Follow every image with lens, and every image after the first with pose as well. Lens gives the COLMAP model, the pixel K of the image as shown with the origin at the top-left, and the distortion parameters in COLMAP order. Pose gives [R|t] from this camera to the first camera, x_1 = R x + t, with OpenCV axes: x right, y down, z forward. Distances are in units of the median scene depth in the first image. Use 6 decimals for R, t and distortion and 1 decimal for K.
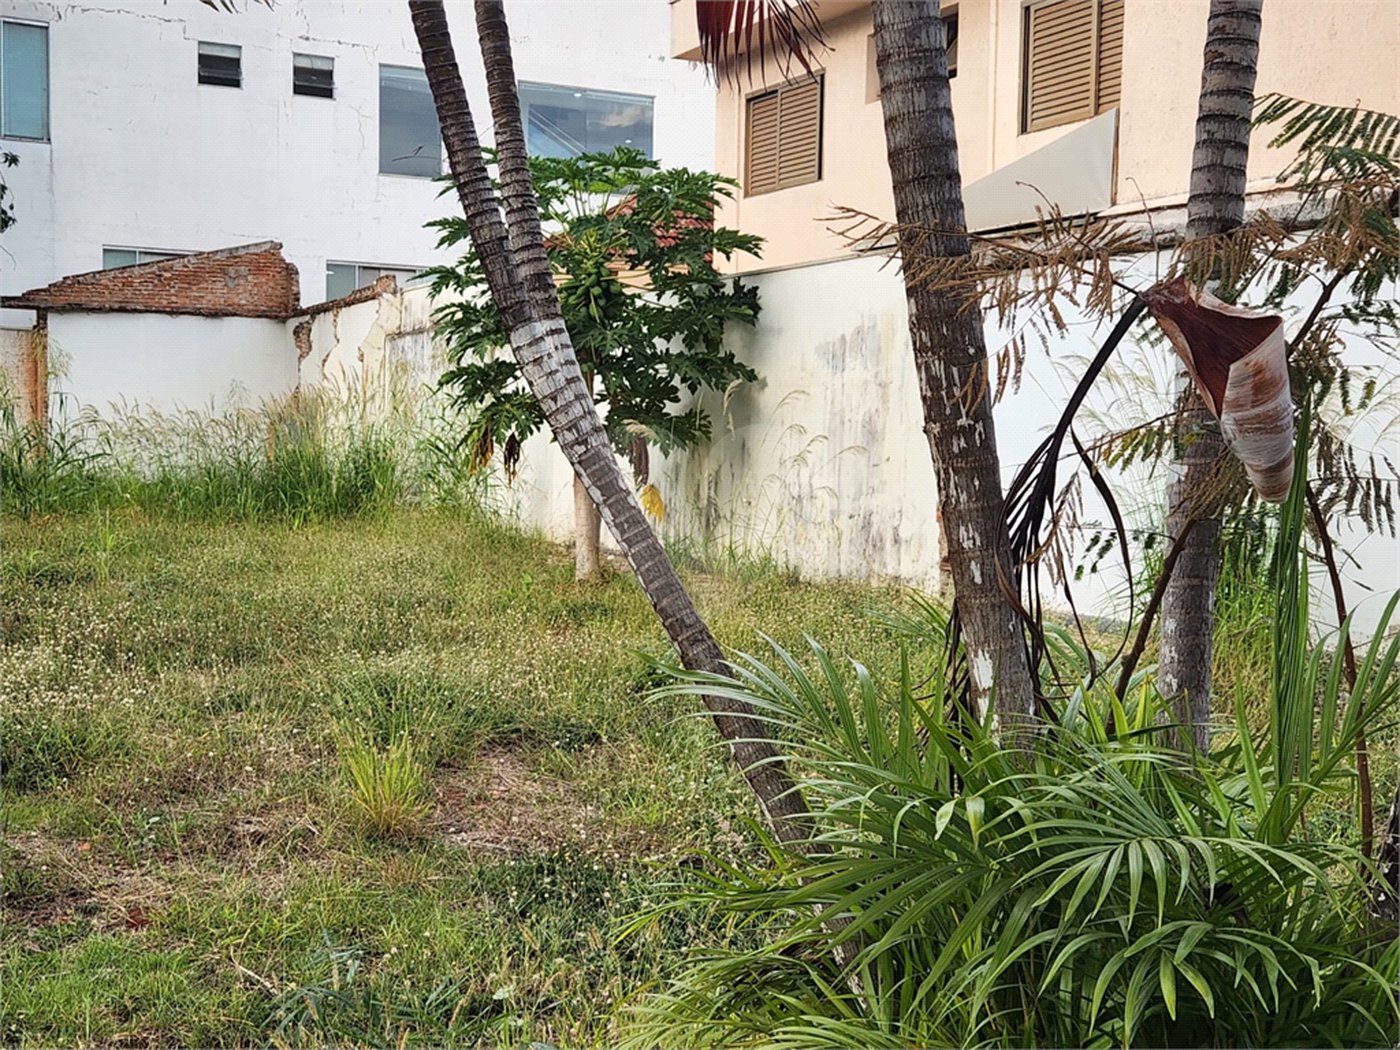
lens RADIAL K [[1805.8, 0, 672.5], [0, 1805.8, 527.2], [0, 0, 1]] dist [0.092430, -0.076228]
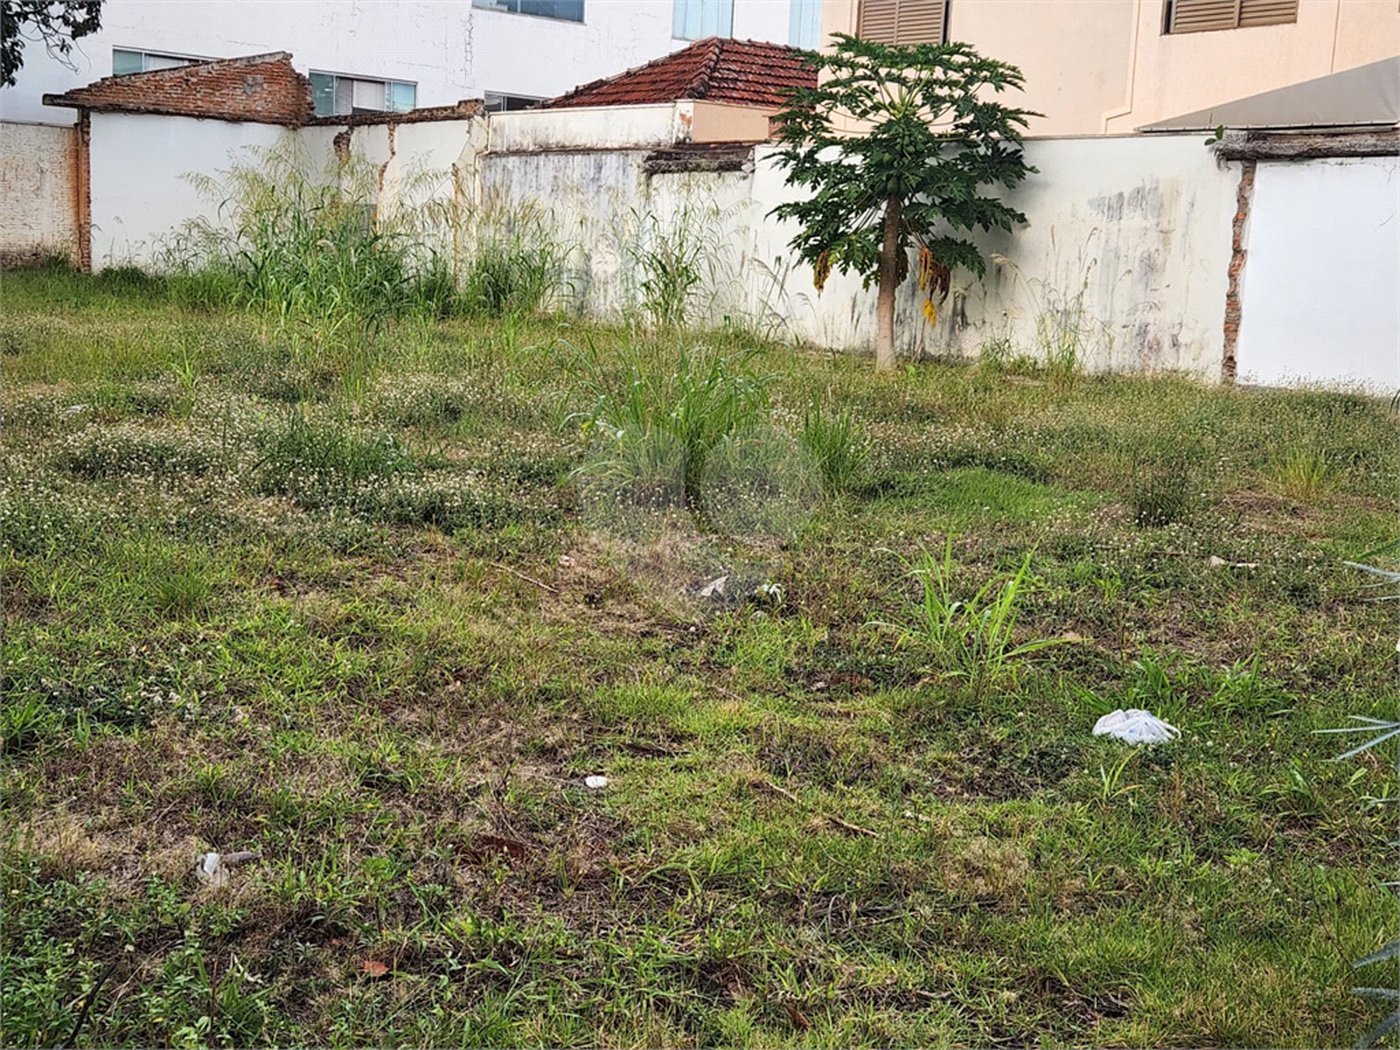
lens RADIAL K [[1792.1, 0, 686.8], [0, 1792.1, 517.7], [0, 0, 1]] dist [0.090242, -0.086470]
pose [[0.974791, -0.003749, 0.223088, -0.479281], [-0.019747, 0.994486, 0.102998, 0.003749], [-0.222244, -0.104807, 0.969342, -0.249752]]
